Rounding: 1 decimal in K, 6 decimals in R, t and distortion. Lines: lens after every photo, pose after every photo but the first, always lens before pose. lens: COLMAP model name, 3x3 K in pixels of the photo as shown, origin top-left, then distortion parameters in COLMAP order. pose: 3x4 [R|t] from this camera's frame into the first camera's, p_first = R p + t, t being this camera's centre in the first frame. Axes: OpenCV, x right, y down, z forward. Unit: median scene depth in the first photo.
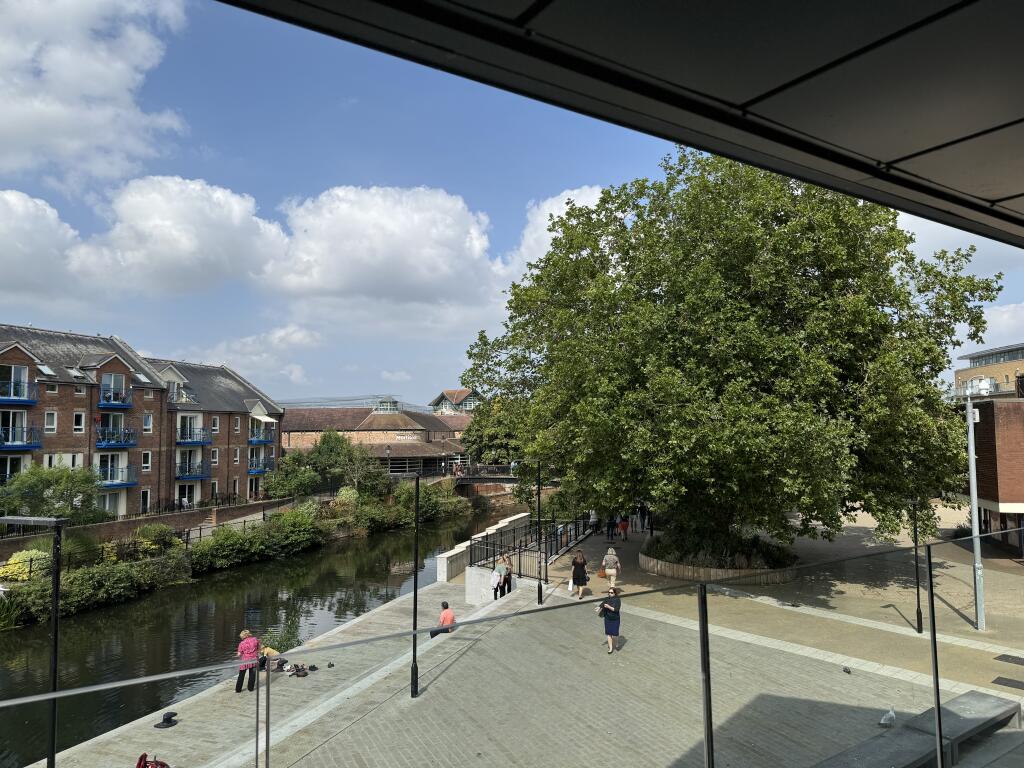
lens RADIAL K [[738.7, 0, 512.0], [0, 738.7, 384.0], [0, 0, 1]] dist [0.013062, -0.002583]
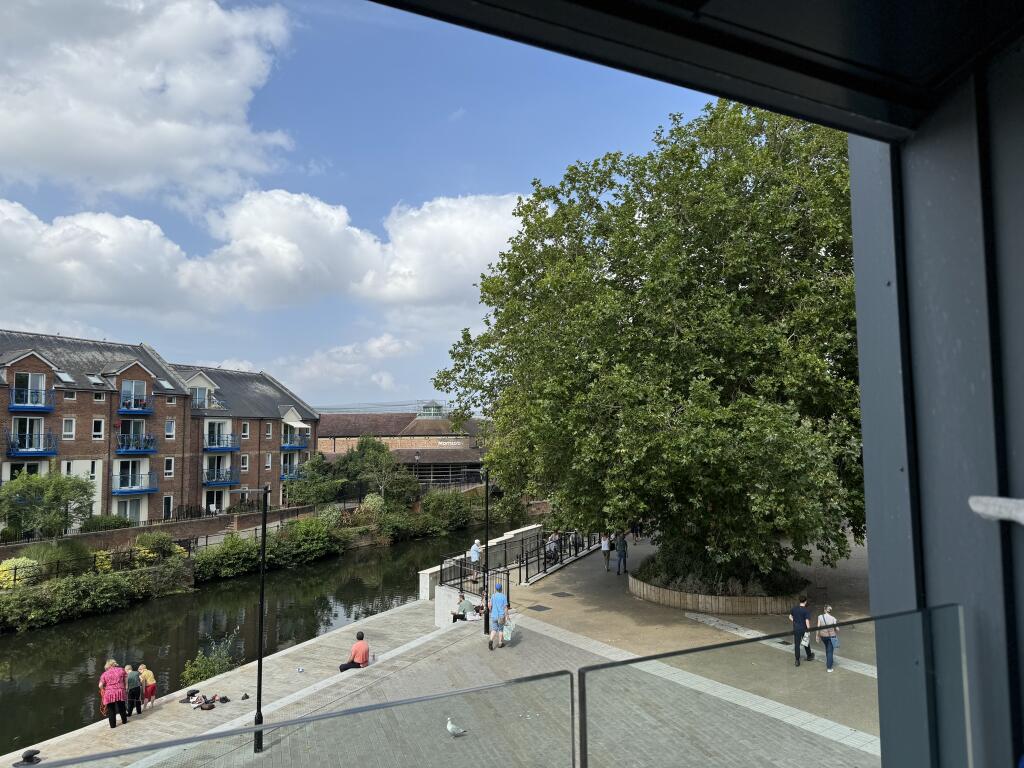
lens RADIAL K [[738.7, 0, 512.0], [0, 738.7, 384.0], [0, 0, 1]] dist [0.013062, -0.002583]
pose [[0.993356, -0.010111, -0.114633, 0.094450], [0.009420, 0.999934, -0.006566, 0.002801], [0.114692, 0.005442, 0.993386, 0.066400]]
